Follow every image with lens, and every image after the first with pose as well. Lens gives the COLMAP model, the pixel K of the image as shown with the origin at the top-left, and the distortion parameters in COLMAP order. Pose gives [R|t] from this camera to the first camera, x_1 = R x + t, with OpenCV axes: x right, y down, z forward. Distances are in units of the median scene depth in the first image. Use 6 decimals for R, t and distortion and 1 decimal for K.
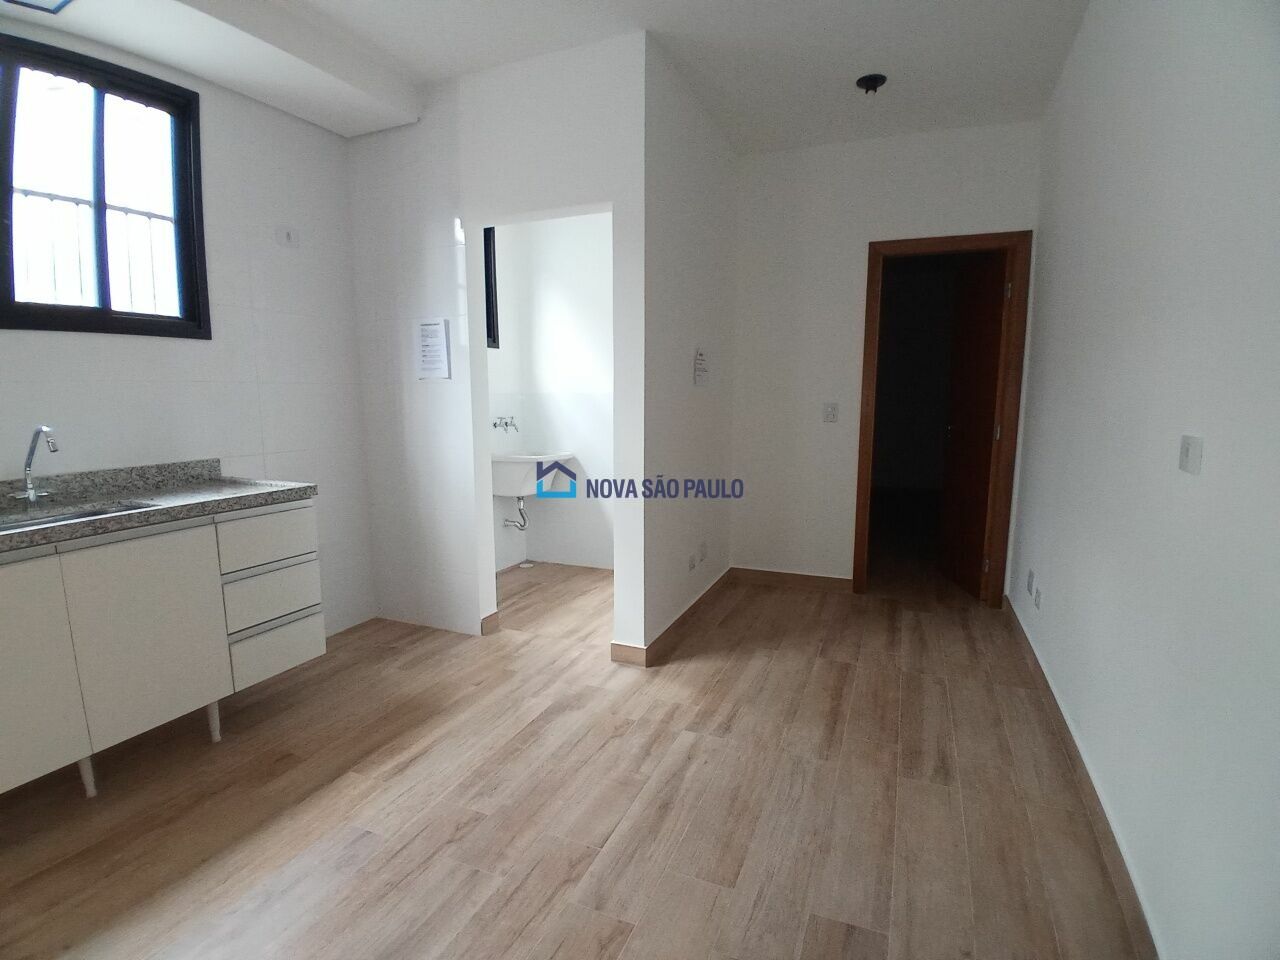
lens RADIAL K [[632.0, 0, 644.3], [0, 632.0, 491.3], [0, 0, 1]] dist [0.002657, -0.045861]
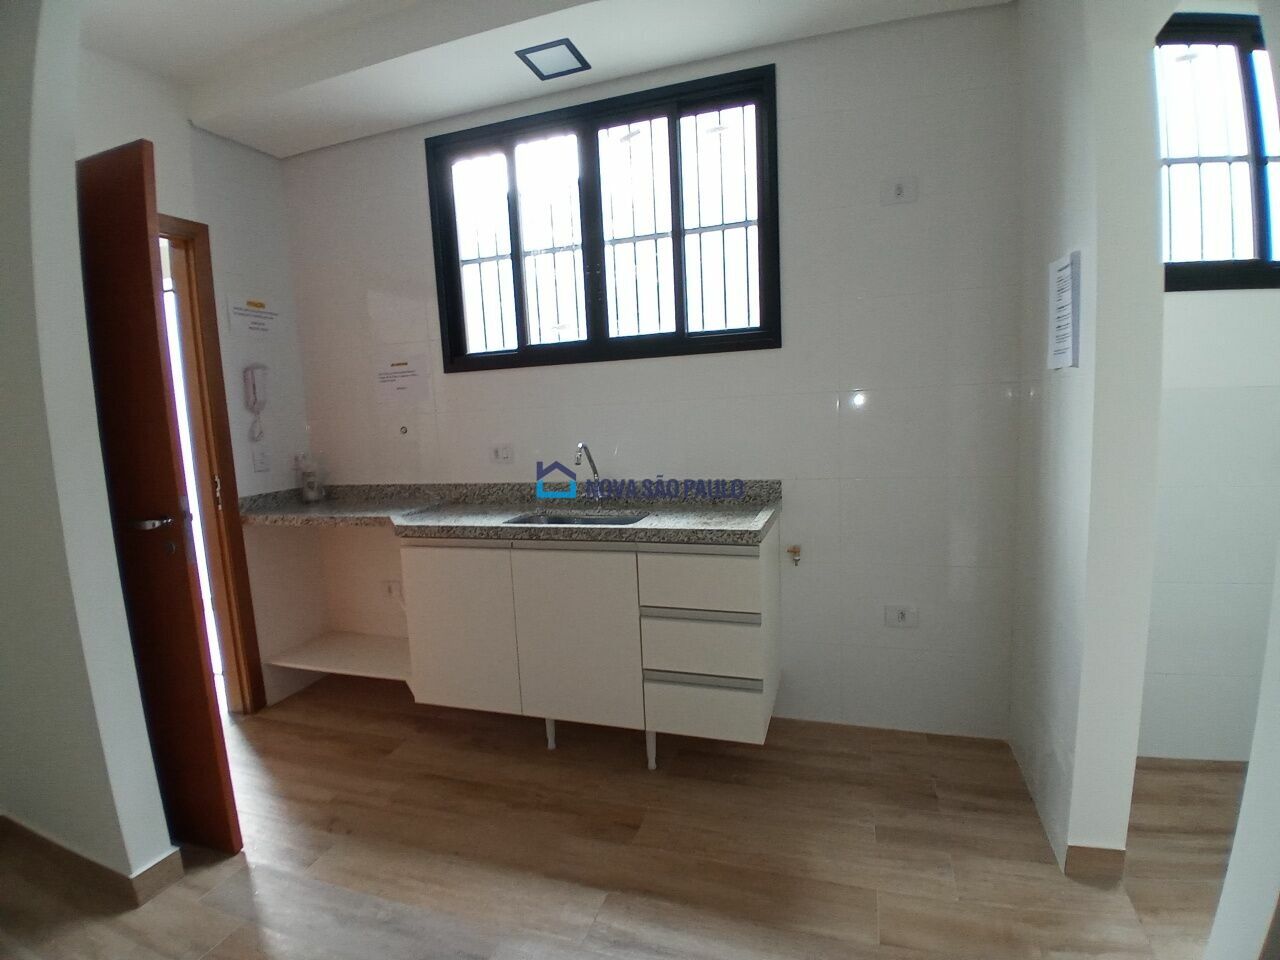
lens RADIAL K [[632.0, 0, 644.3], [0, 632.0, 491.3], [0, 0, 1]] dist [0.002657, -0.045861]
pose [[0.073491, 0.121860, -0.989823, 0.225070], [-0.100477, 0.988361, 0.114220, -0.131860], [0.992222, 0.091060, 0.084879, 0.801644]]
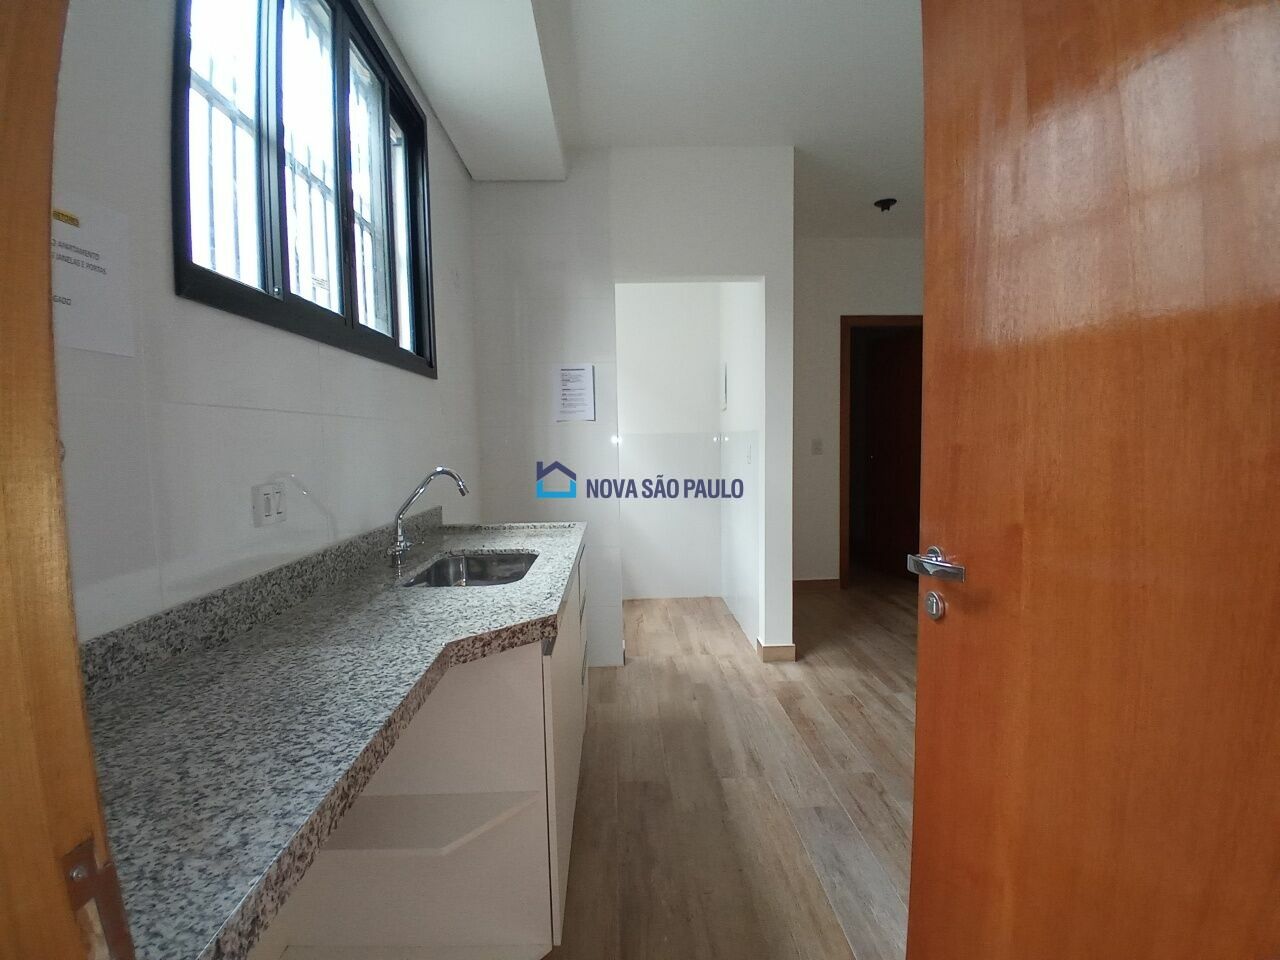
lens RADIAL K [[632.0, 0, 644.3], [0, 632.0, 491.3], [0, 0, 1]] dist [0.002657, -0.045861]
pose [[0.905561, -0.052623, 0.420939, -0.877710], [0.081713, 0.995332, -0.051357, -0.000820], [-0.416271, 0.080903, 0.905634, 0.027220]]
